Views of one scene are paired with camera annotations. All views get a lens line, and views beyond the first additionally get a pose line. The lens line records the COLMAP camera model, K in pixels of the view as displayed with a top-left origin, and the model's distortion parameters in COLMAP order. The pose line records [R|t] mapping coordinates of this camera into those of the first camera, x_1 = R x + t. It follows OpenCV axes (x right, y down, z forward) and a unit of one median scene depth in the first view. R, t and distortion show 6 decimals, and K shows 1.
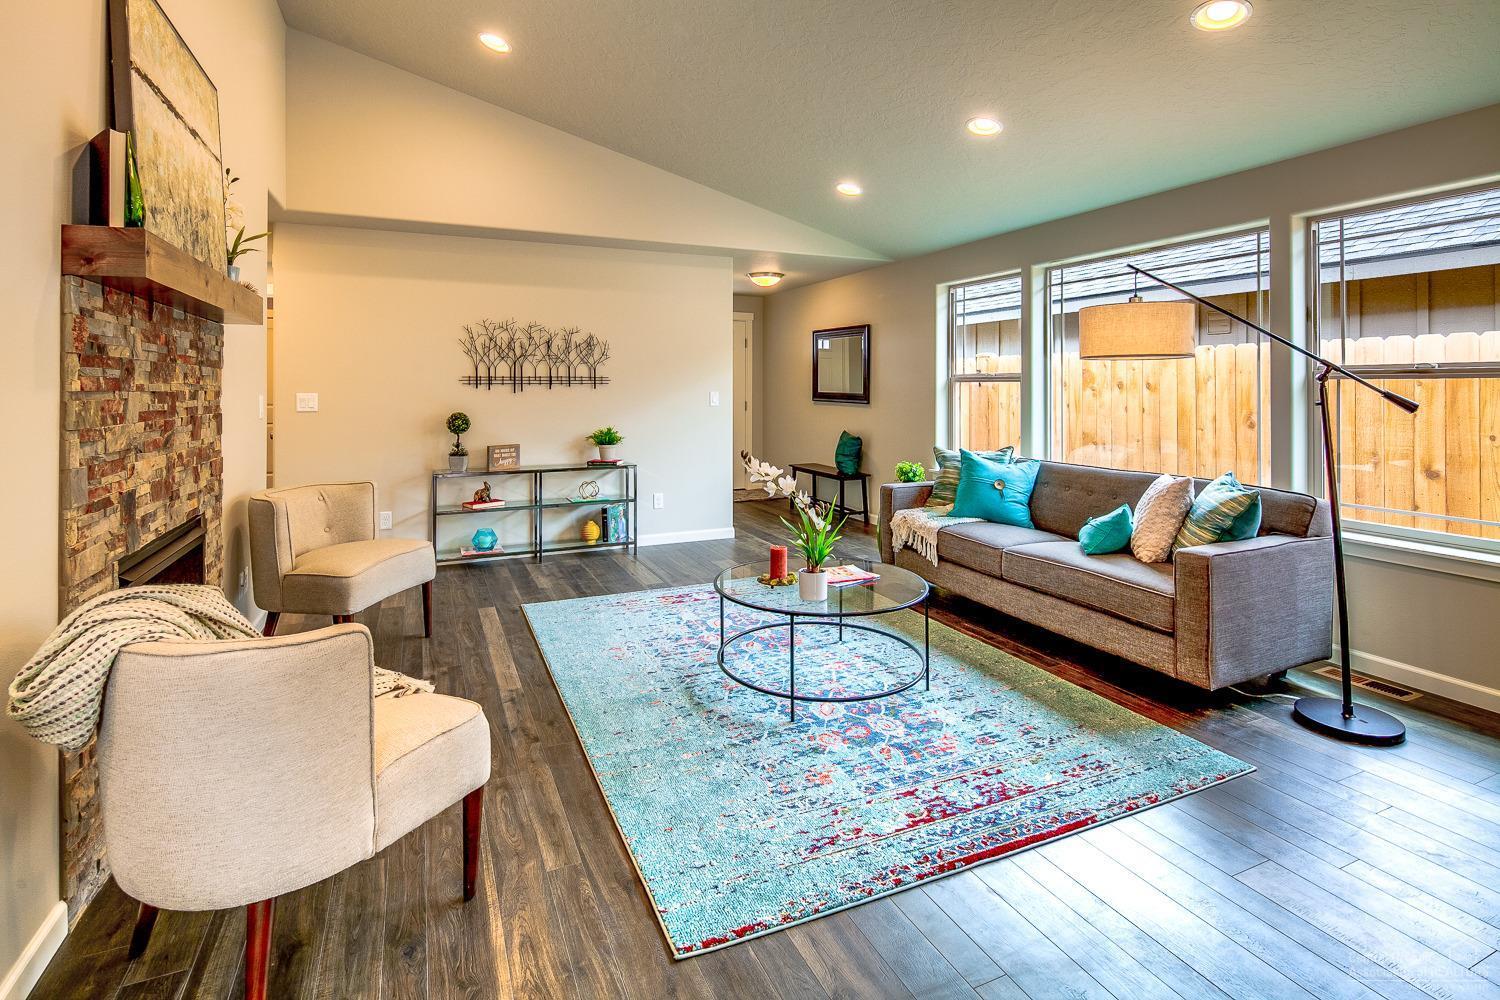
lens RADIAL K [[710.8, 0, 756.9], [0, 710.8, 430.3], [0, 0, 1]] dist [-0.001628, 0.000286]
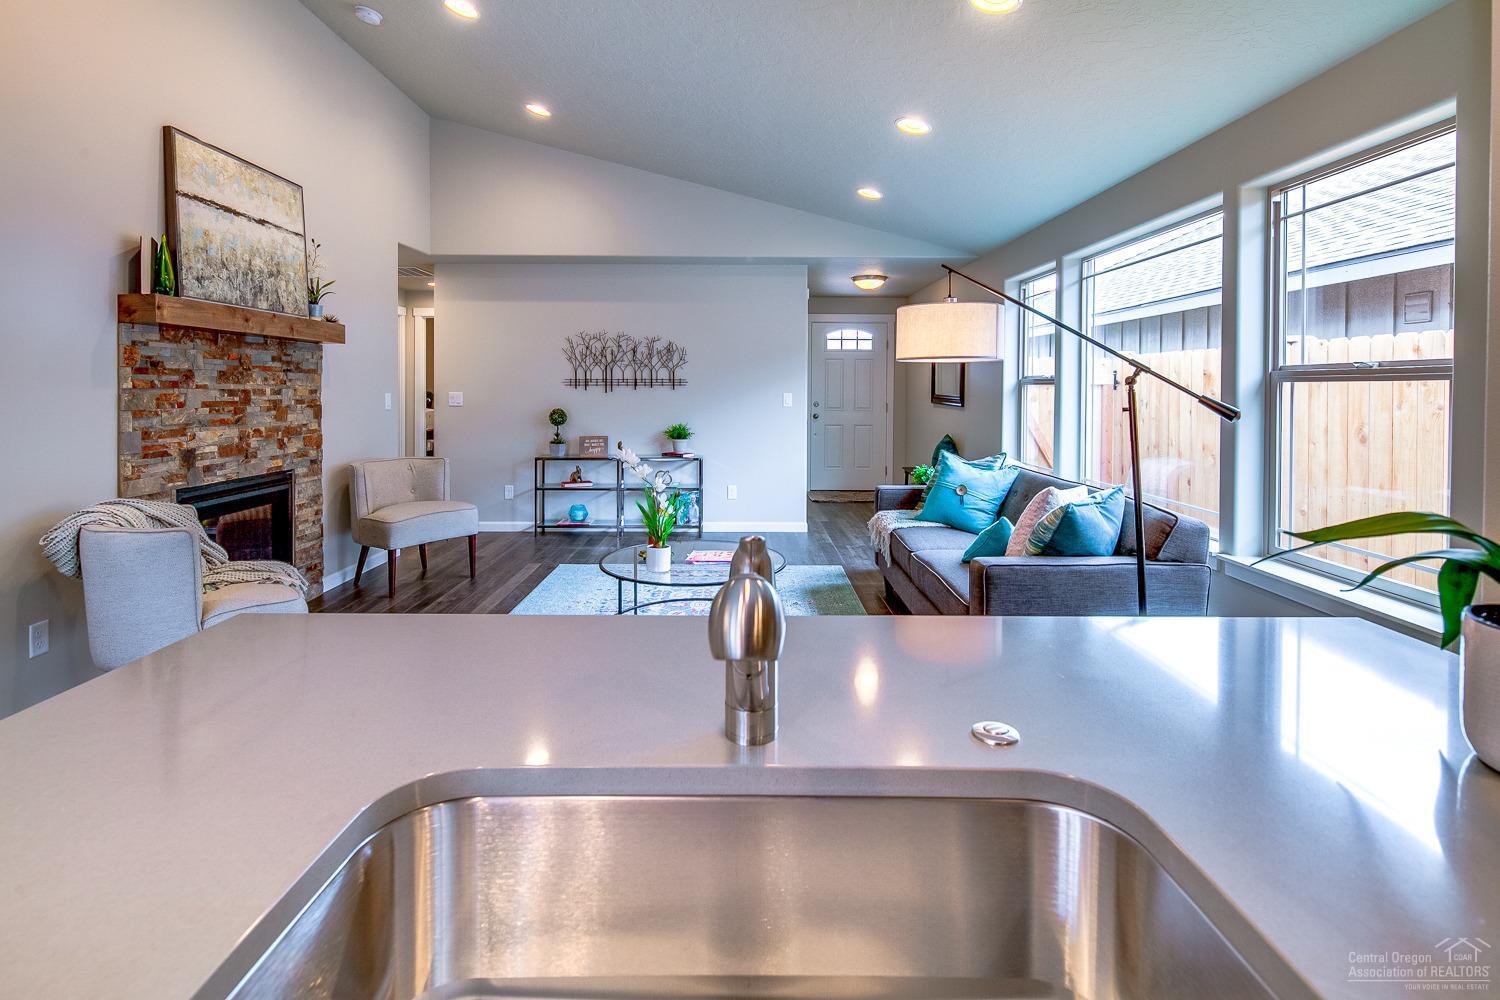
lens RADIAL K [[724.1, 0, 763.7], [0, 724.1, 447.3], [0, 0, 1]] dist [0.004920, -0.005256]
pose [[0.918924, 0.036376, -0.392753, 0.400426], [-0.028680, 0.999265, 0.025447, 0.000128], [0.393390, -0.012120, 0.919292, -0.012064]]
